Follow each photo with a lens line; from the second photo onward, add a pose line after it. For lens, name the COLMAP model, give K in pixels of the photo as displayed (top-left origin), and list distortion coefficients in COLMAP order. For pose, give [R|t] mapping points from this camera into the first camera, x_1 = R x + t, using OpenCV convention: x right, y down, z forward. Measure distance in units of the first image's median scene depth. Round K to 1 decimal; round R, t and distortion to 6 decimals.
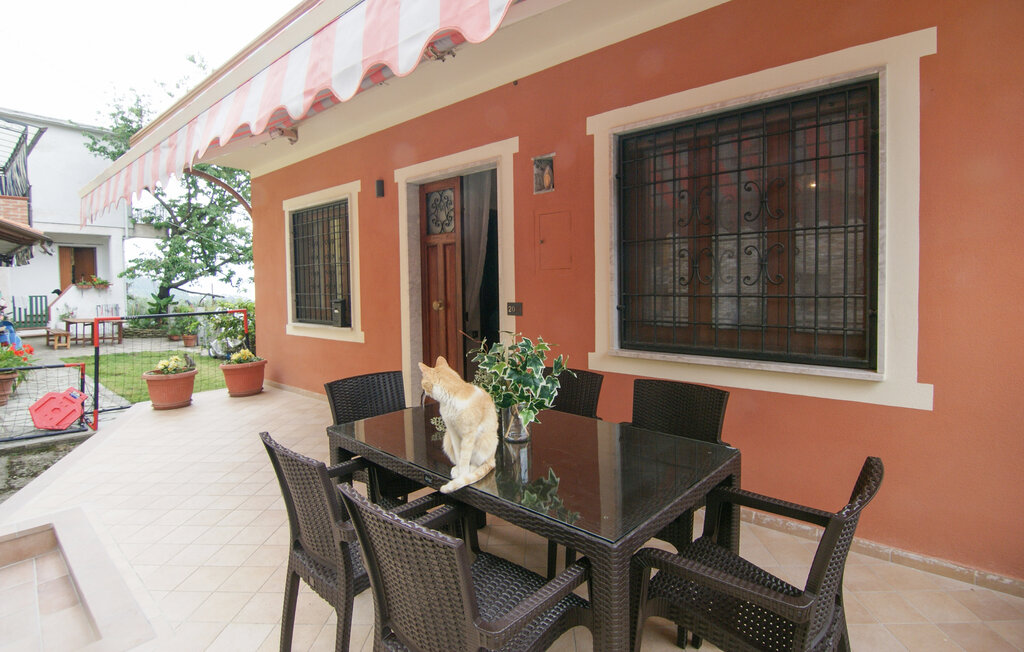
lens RADIAL K [[493.6, 0, 512.7], [0, 493.6, 294.3], [0, 0, 1]] dist [0.017454, -0.031549]
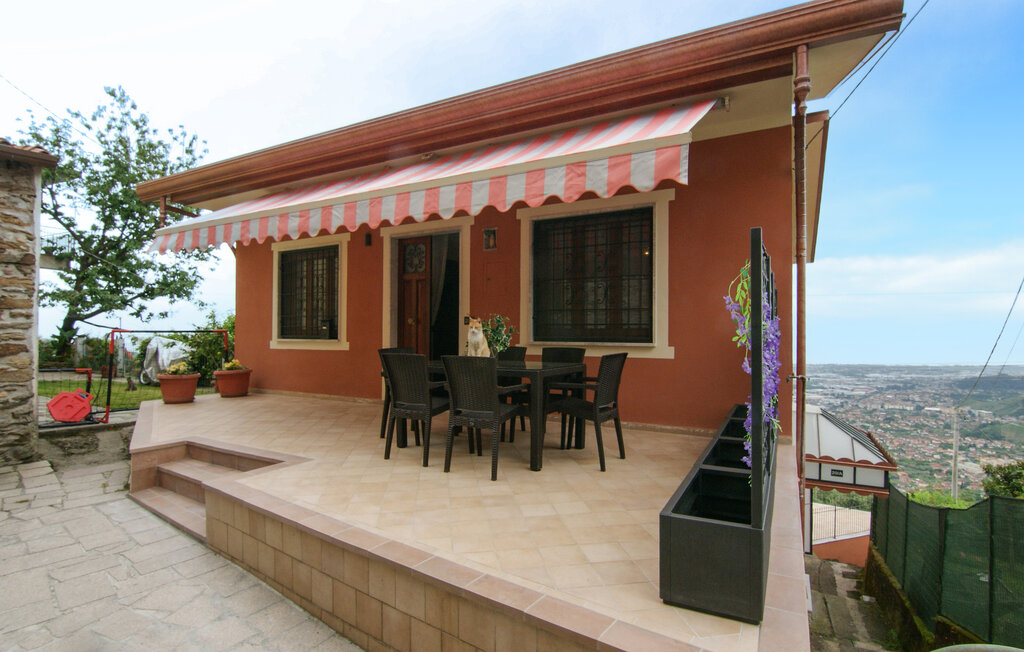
lens RADIAL K [[498.2, 0, 513.7], [0, 498.2, 314.3], [0, 0, 1]] dist [-0.002165, -0.000659]
pose [[0.980611, 0.026339, 0.194185, -0.136294], [-0.014661, 0.998010, -0.061333, 0.085853], [-0.195414, 0.057296, 0.979046, -0.495651]]
